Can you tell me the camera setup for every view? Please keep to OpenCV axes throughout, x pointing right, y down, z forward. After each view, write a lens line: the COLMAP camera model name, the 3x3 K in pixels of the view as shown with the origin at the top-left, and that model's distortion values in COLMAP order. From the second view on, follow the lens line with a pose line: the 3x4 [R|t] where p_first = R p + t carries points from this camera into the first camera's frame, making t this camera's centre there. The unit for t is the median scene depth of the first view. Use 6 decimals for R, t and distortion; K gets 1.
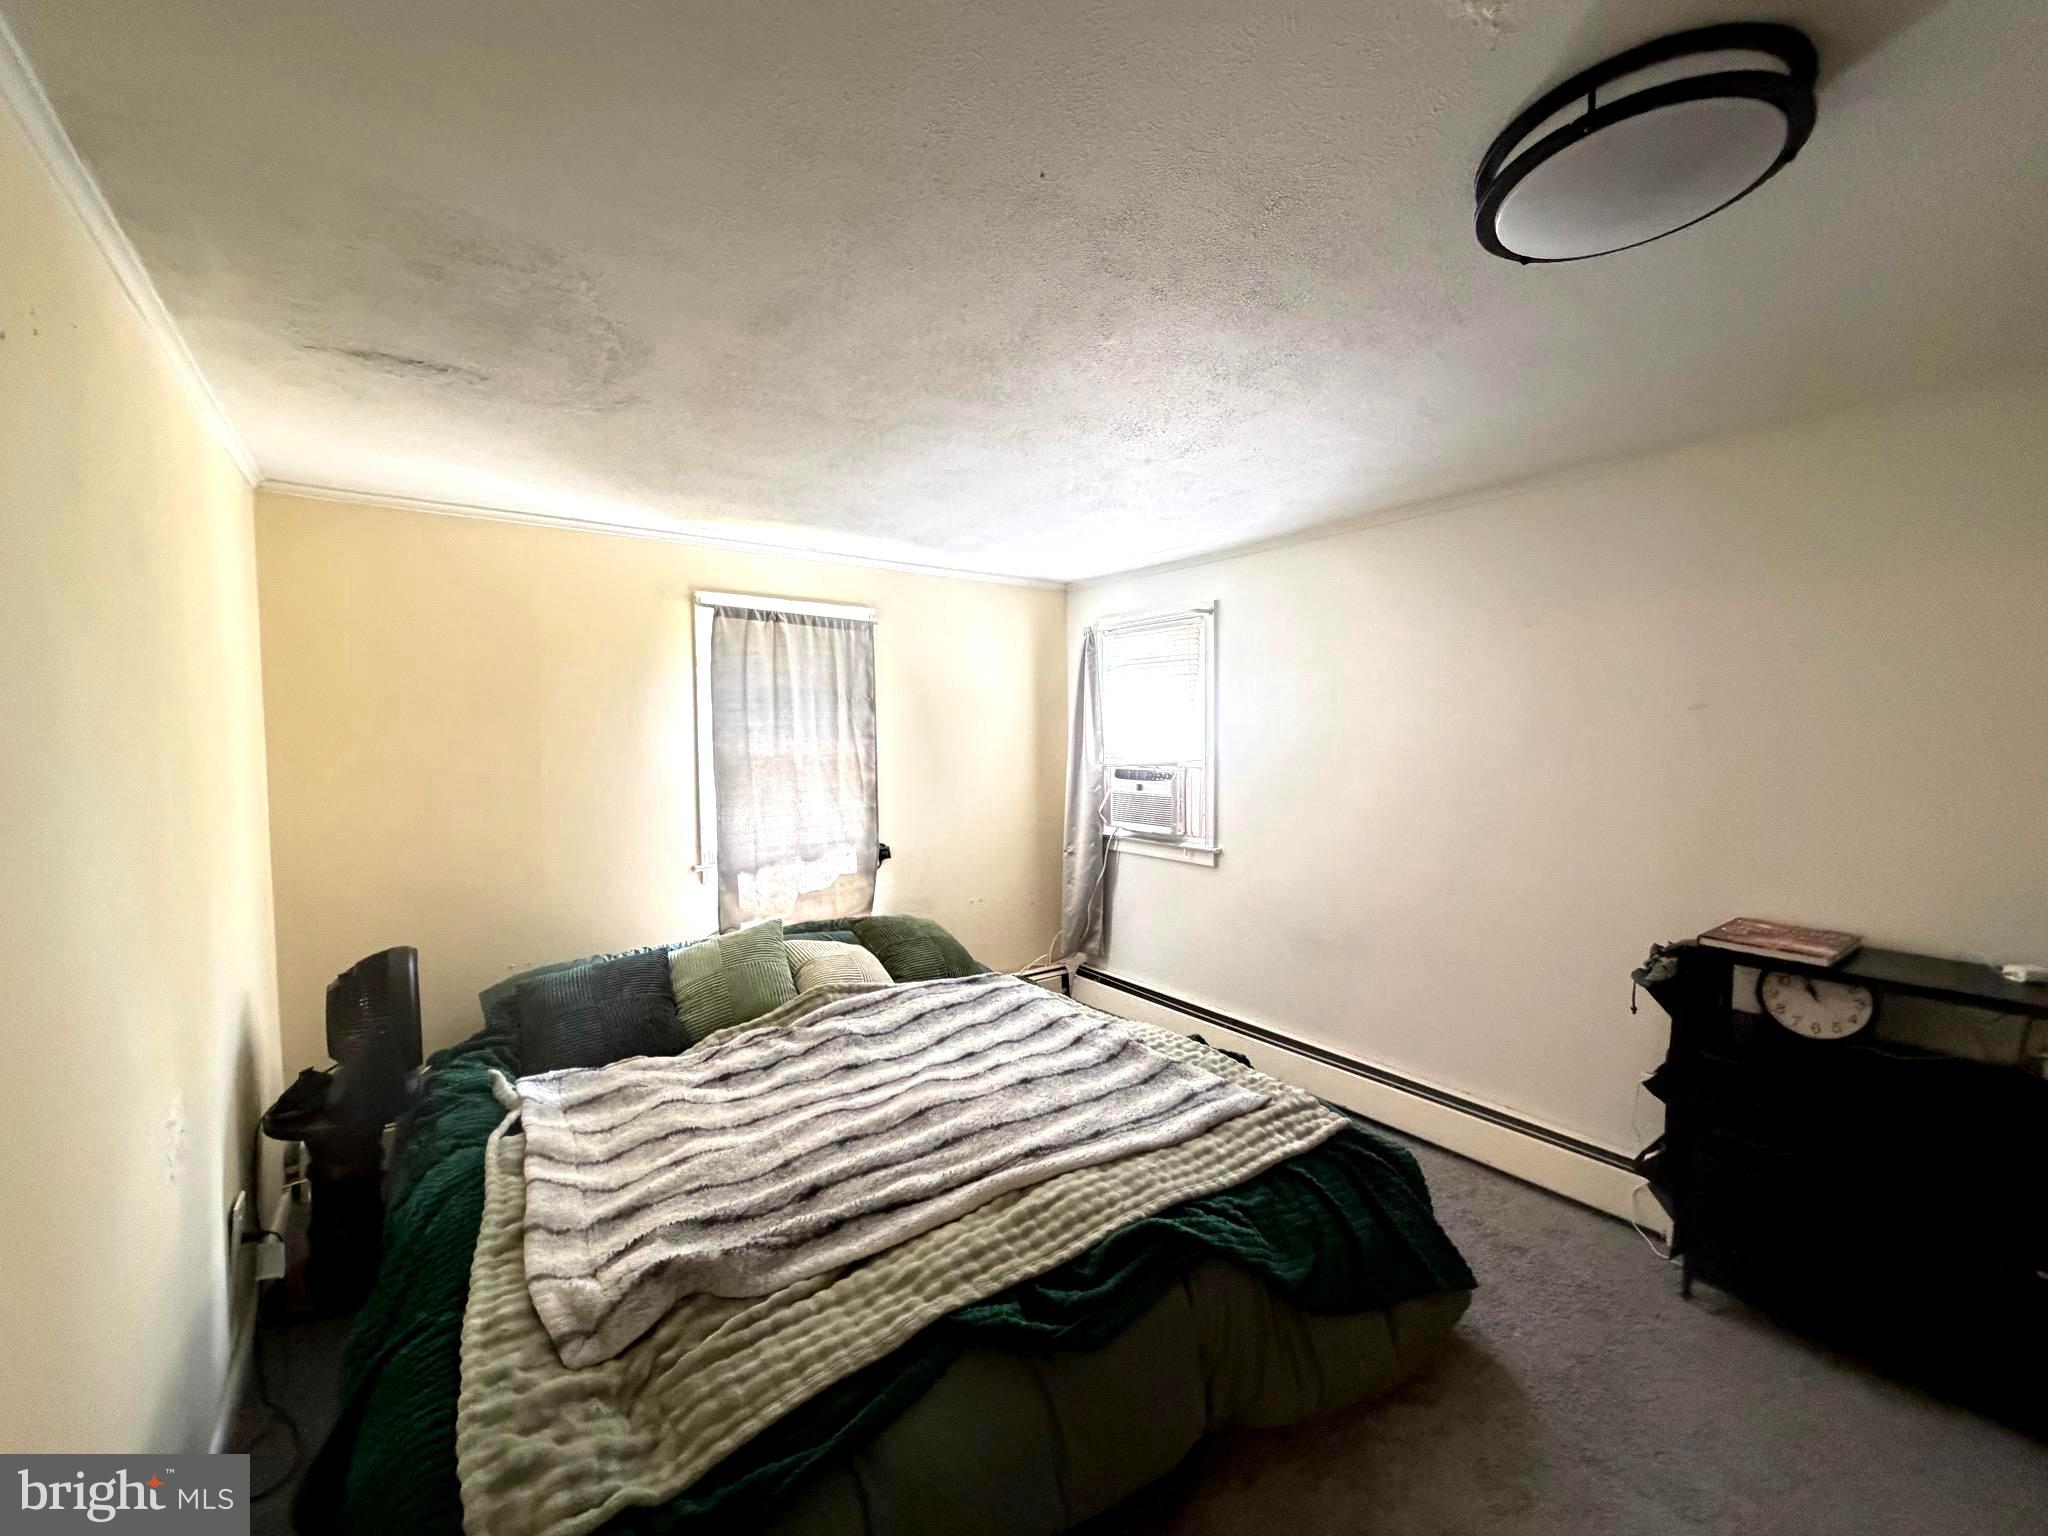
lens RADIAL K [[816.9, 0, 1014.1], [0, 816.9, 765.6], [0, 0, 1]] dist [-0.000581, 0.000061]
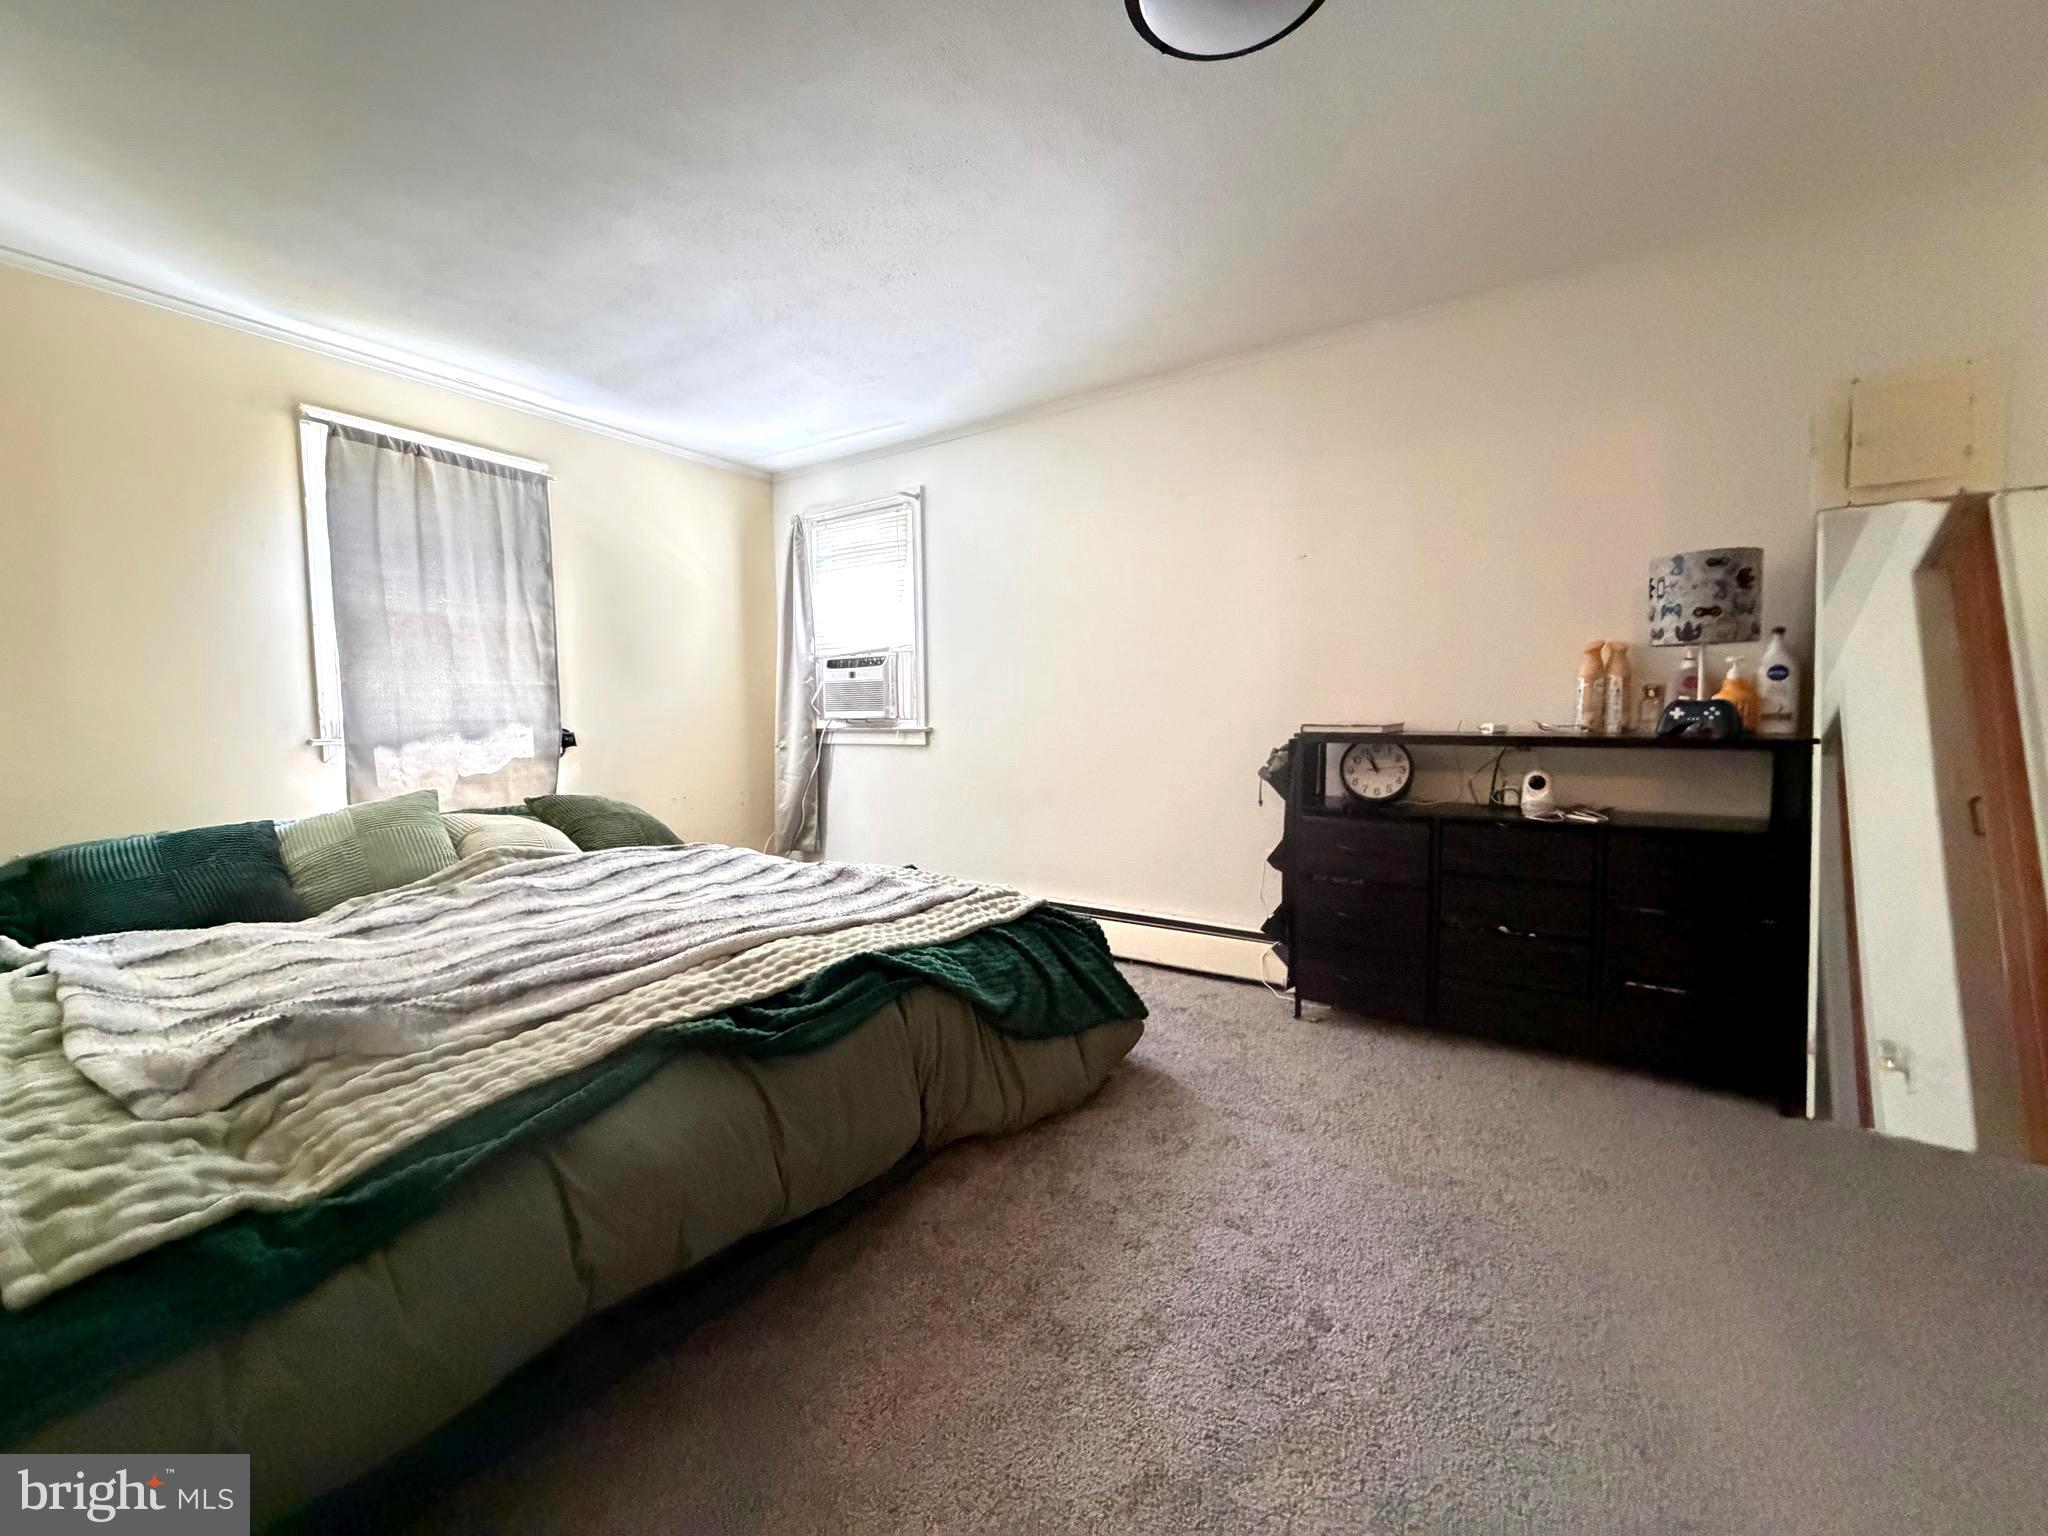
lens RADIAL K [[816.9, 0, 1014.1], [0, 816.9, 765.6], [0, 0, 1]] dist [-0.000581, 0.000061]
pose [[0.941503, -0.023884, 0.336157, 0.000958], [0.017928, 0.999623, 0.020810, 0.147394], [-0.336527, -0.013566, 0.941576, -0.018935]]
